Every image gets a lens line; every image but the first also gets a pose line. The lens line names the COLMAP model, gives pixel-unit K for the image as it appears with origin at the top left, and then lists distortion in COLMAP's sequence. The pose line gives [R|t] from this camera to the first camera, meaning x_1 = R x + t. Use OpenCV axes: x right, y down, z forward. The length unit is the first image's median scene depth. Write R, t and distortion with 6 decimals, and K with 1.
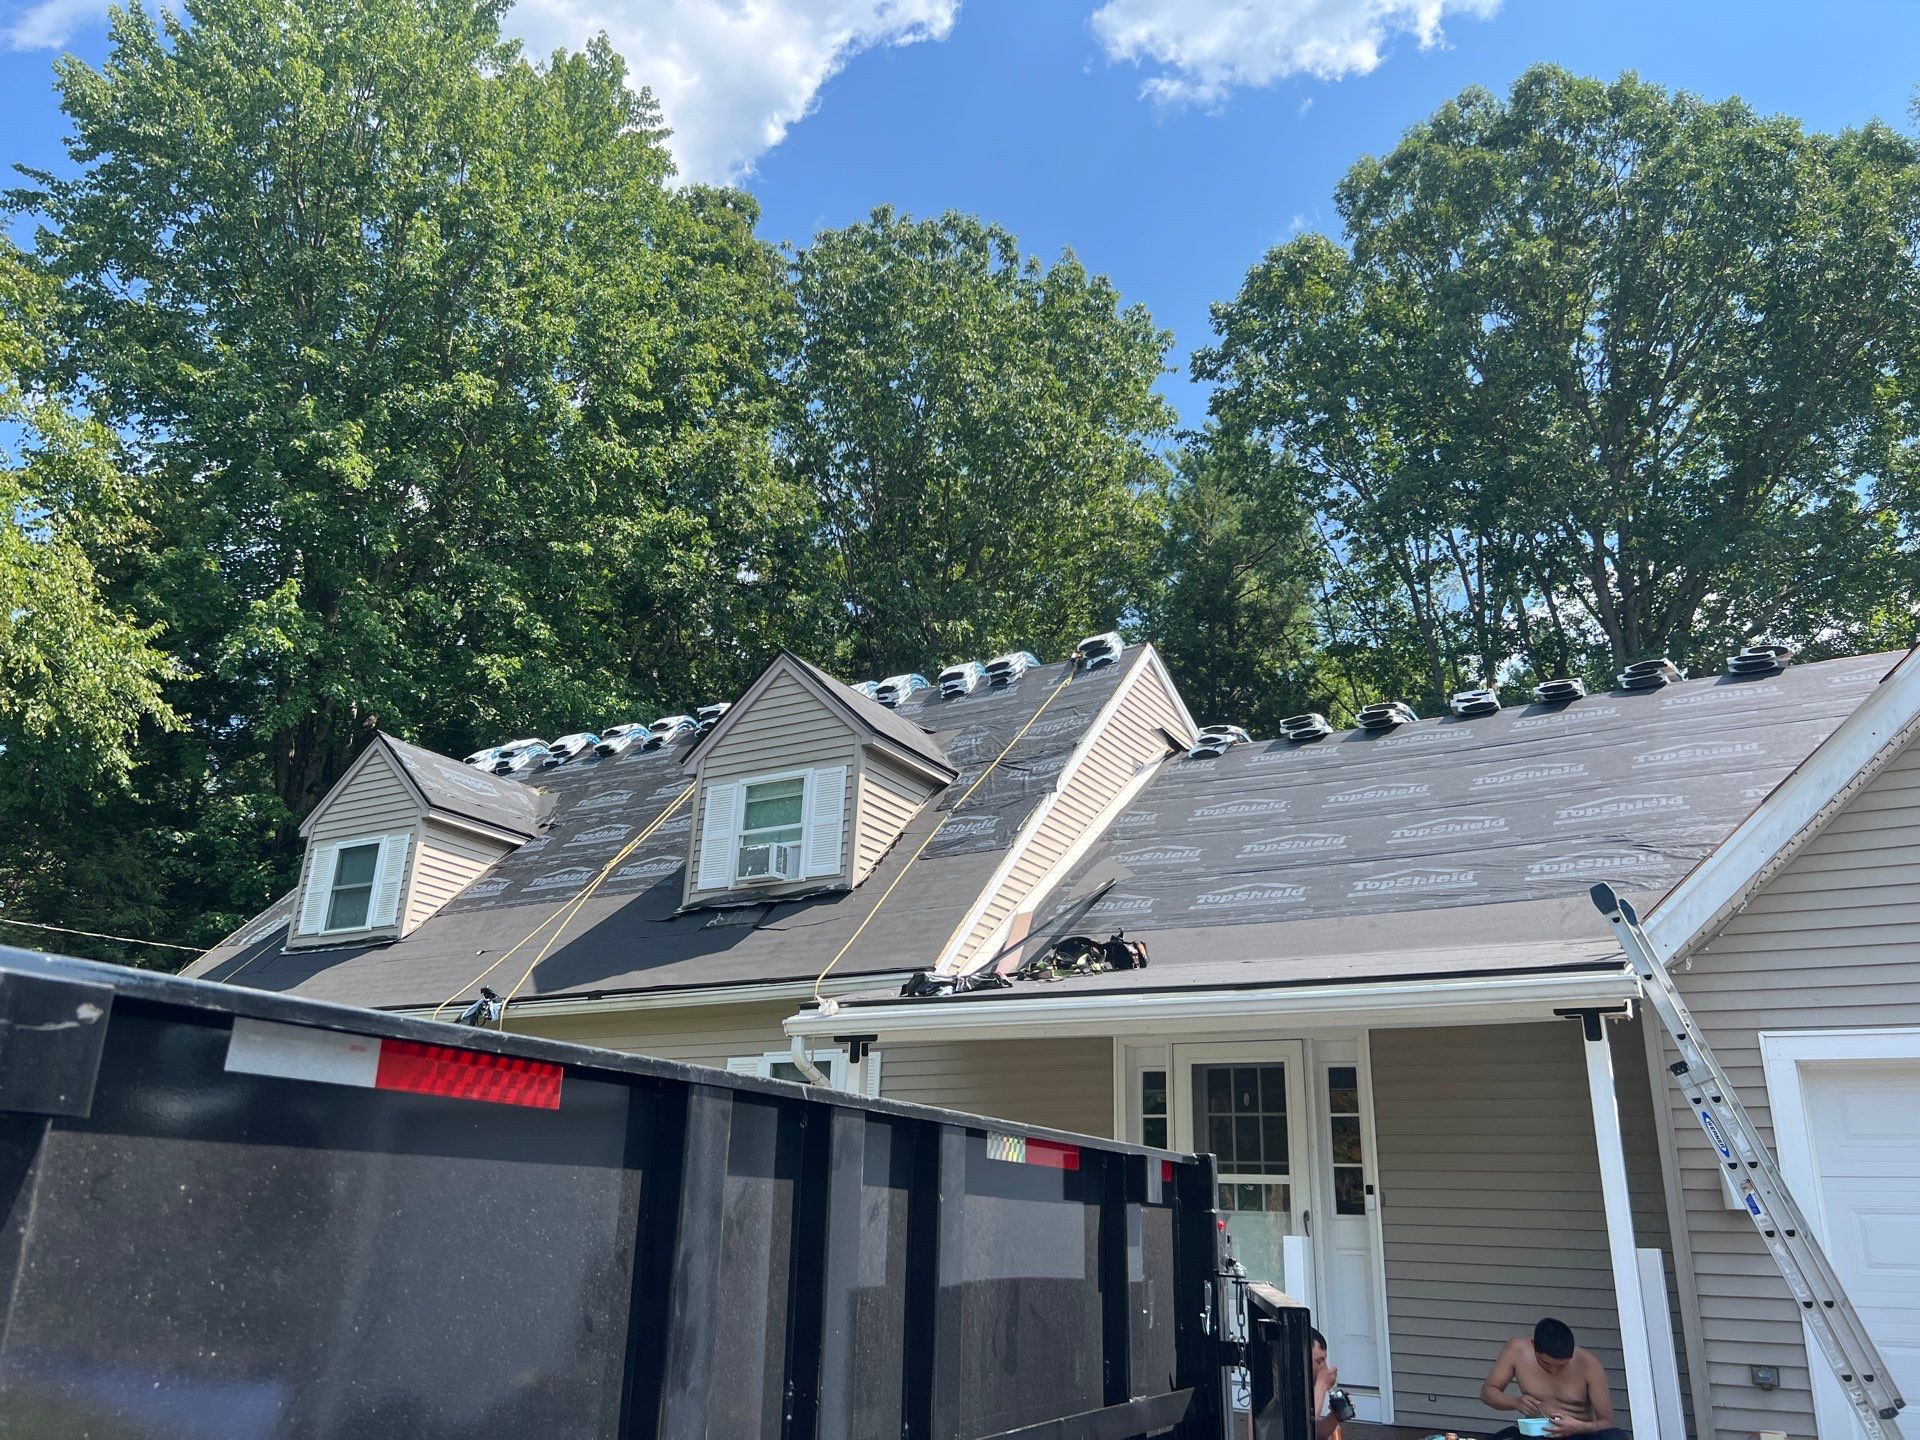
lens RADIAL K [[1436.5, 0, 947.7], [0, 1436.5, 700.6], [0, 0, 1]] dist [0.072090, -0.082482]
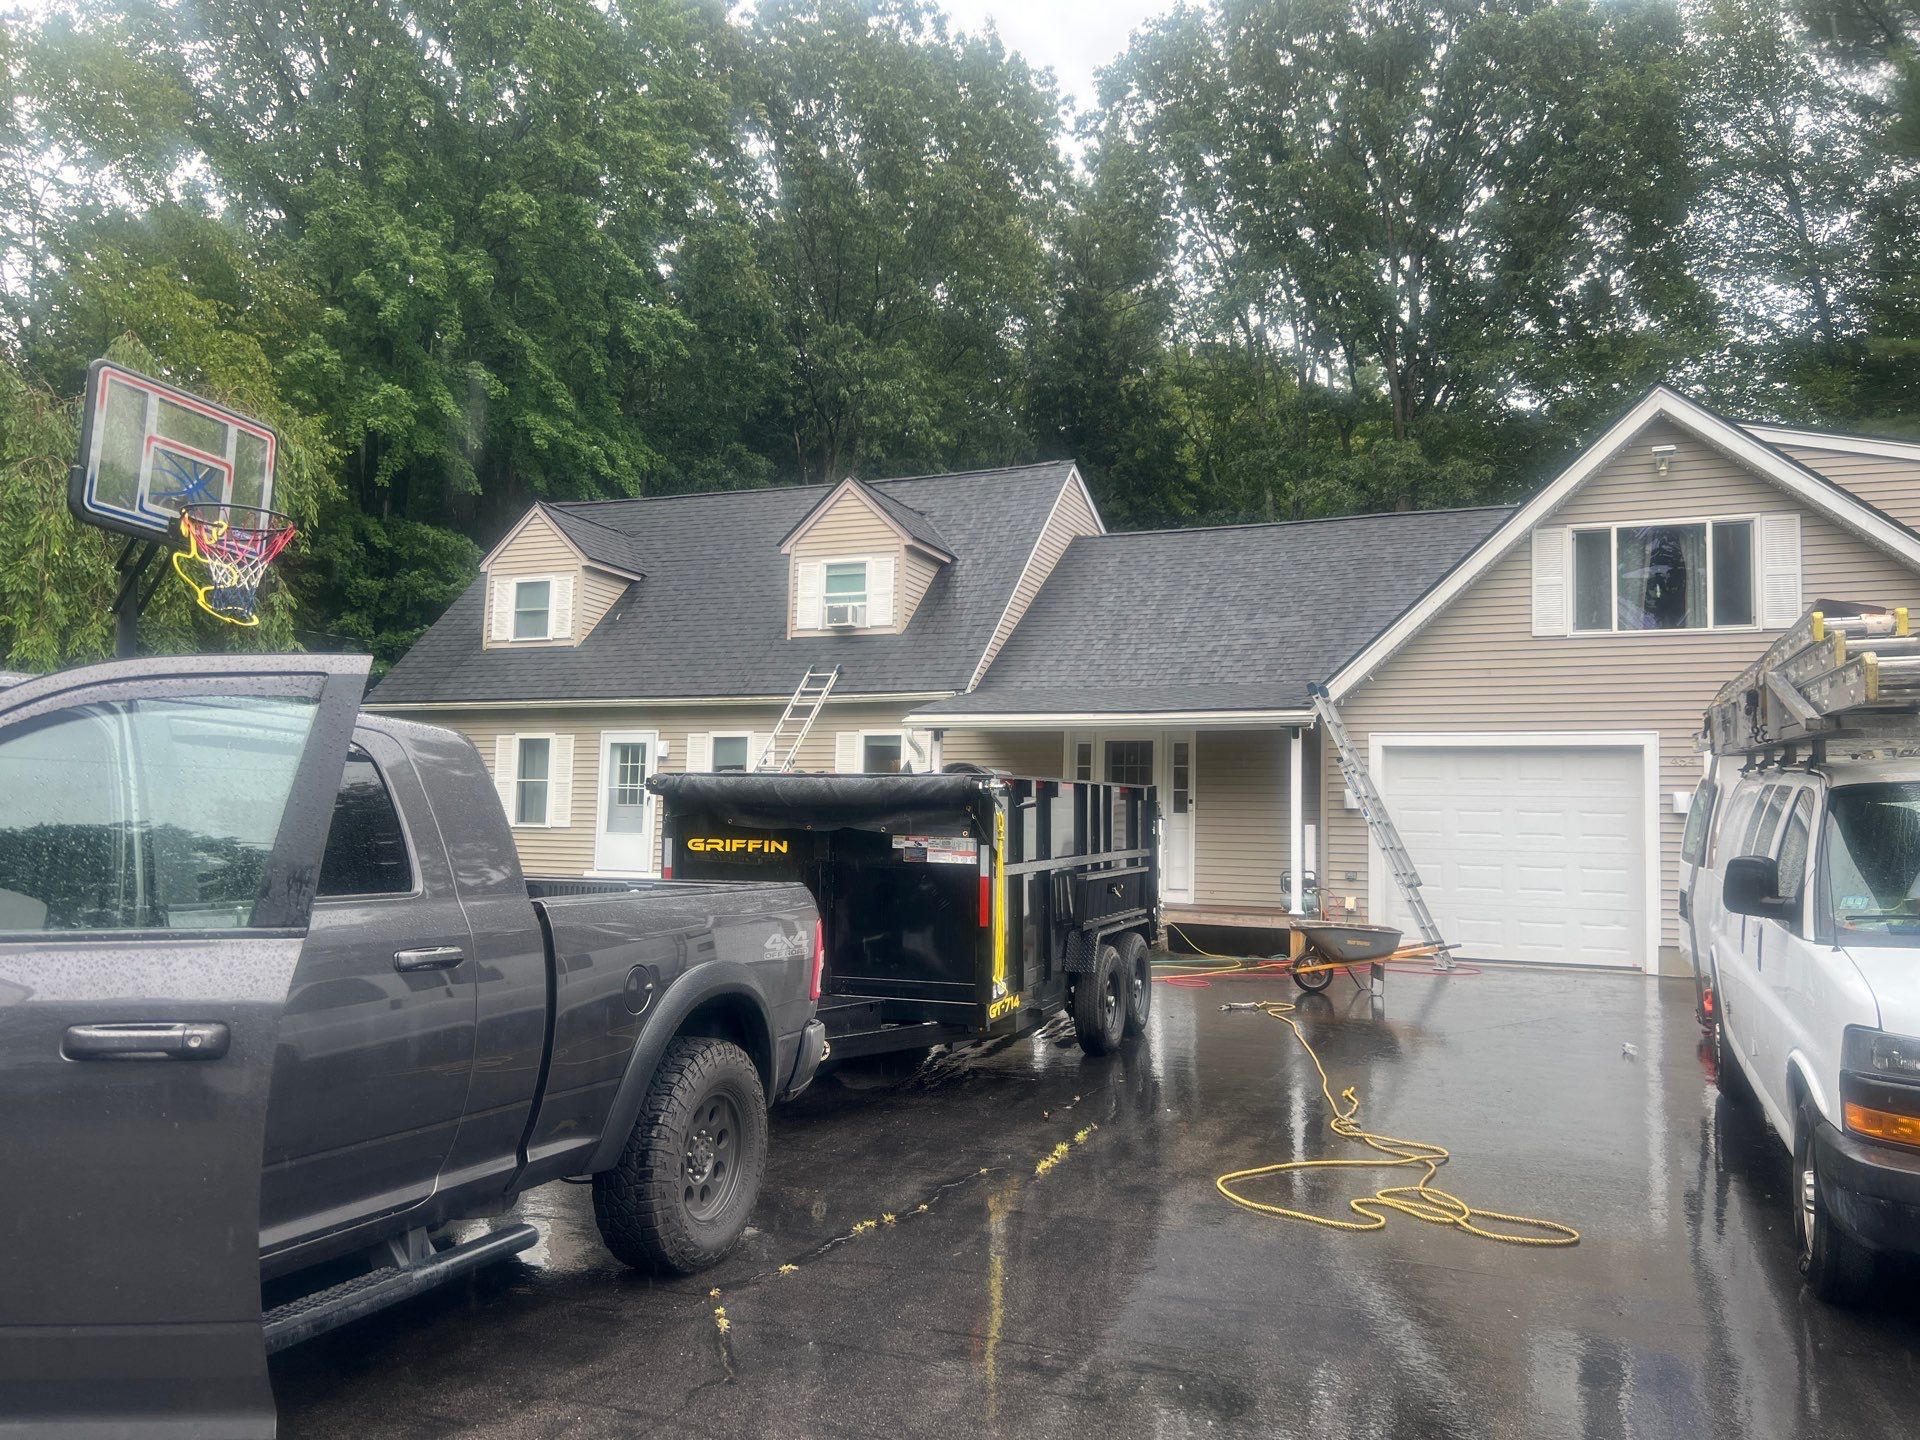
lens RADIAL K [[1436.5, 0, 967.7], [0, 1436.5, 721.5], [0, 0, 1]] dist [0.072090, -0.082482]
pose [[0.991381, 0.000518, 0.131012, -0.188373], [-0.035821, 0.962961, 0.267252, -0.198208], [-0.126021, -0.269641, 0.954679, -0.568184]]
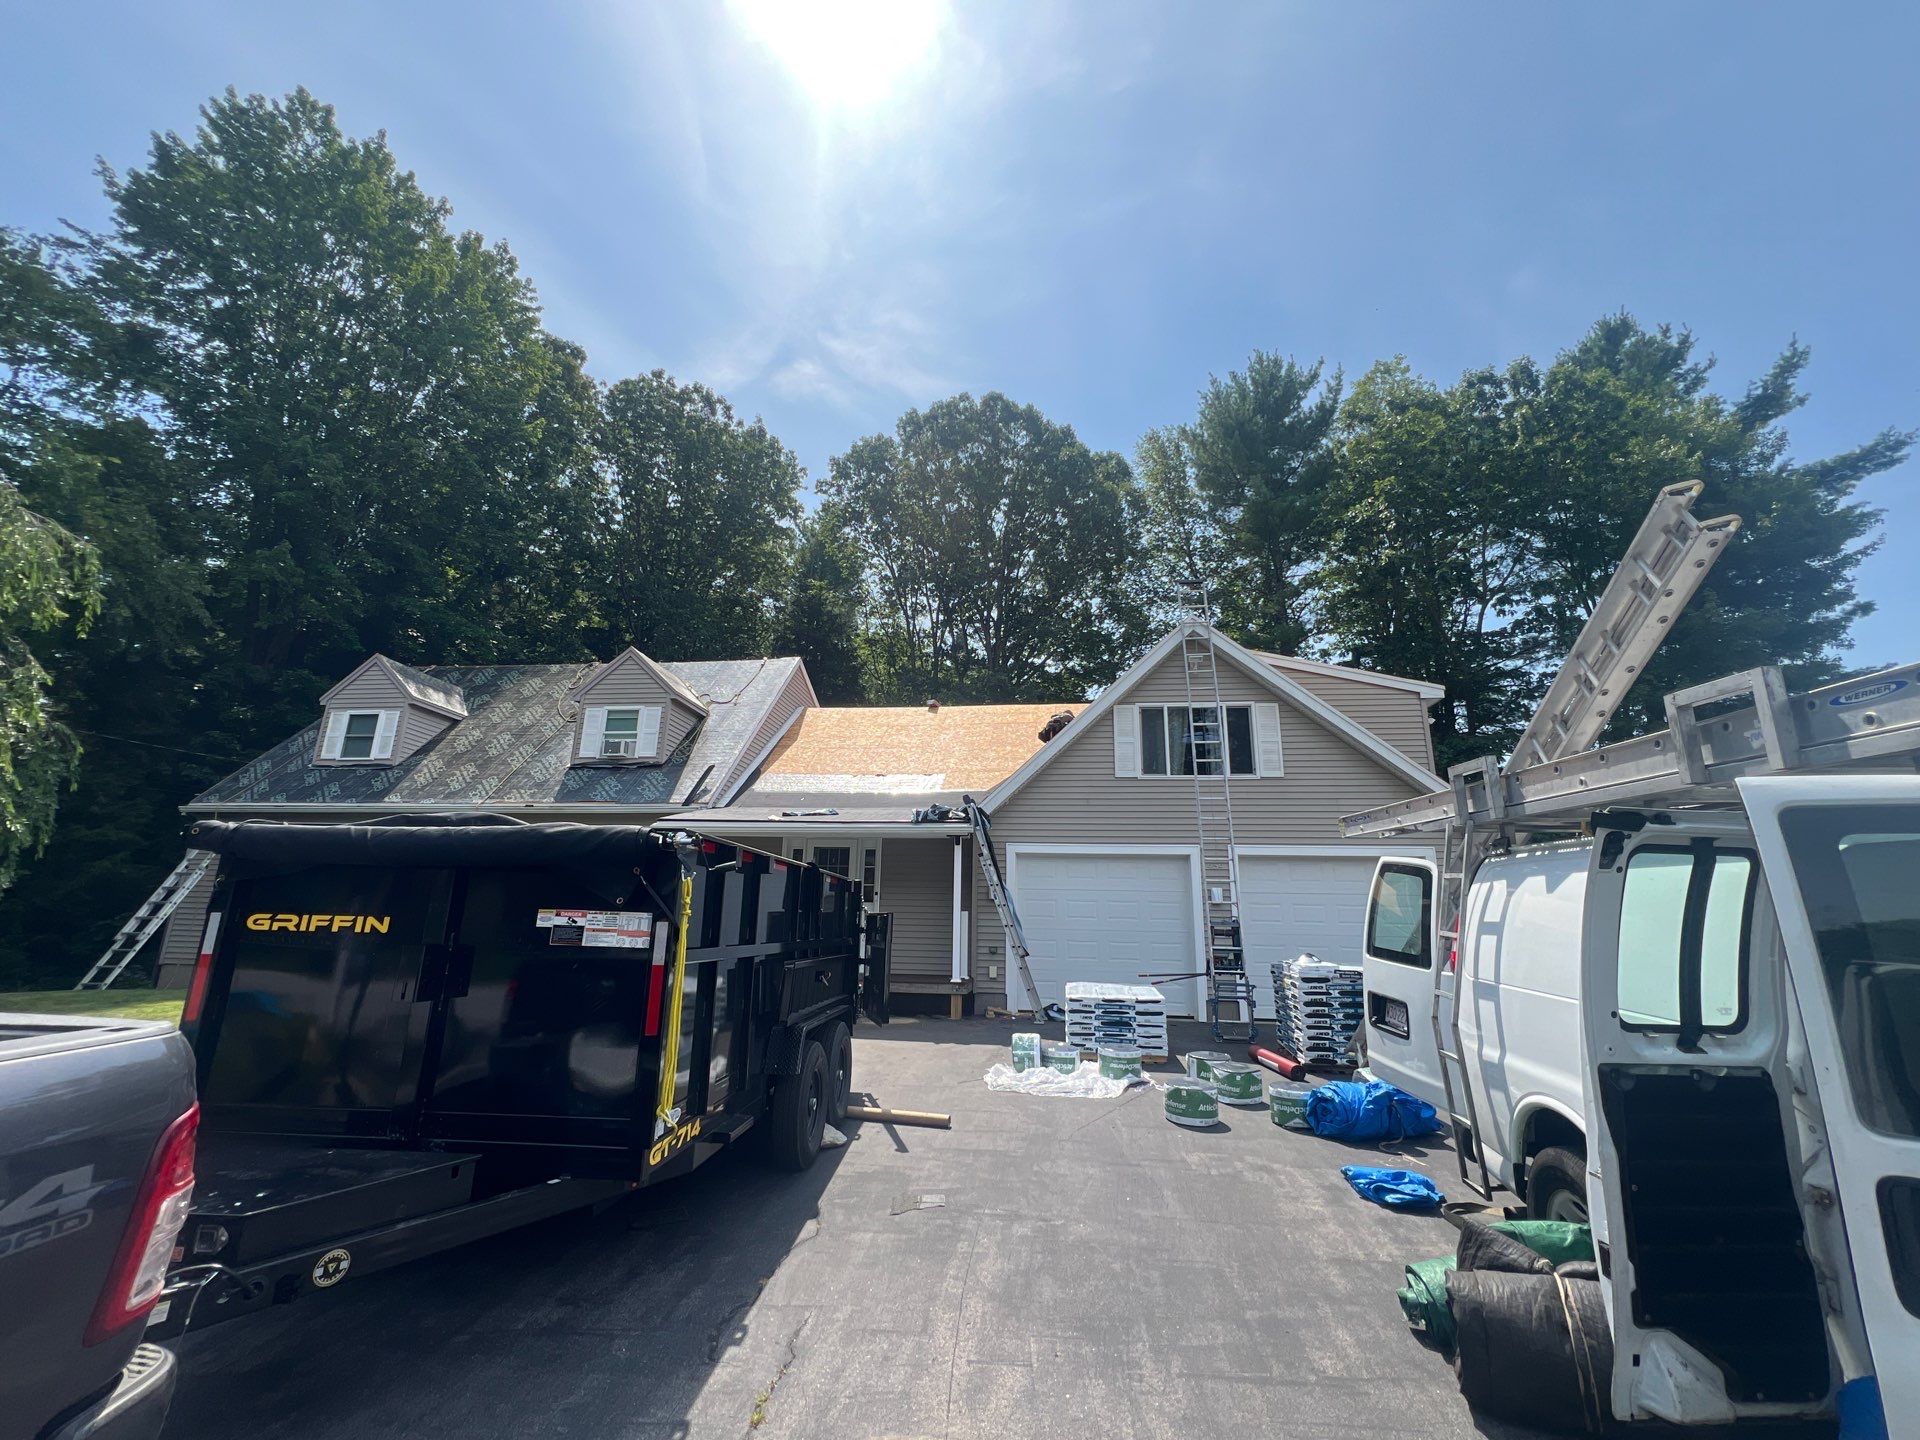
lens RADIAL K [[803.3, 0, 958.6], [0, 803.3, 712.8], [0, 0, 1]] dist [-0.006877, 0.001814]
pose [[0.917468, 0.091473, 0.387151, -0.120266], [-0.128110, 0.989297, 0.069850, -0.083218], [-0.376618, -0.113683, 0.919367, -0.270080]]
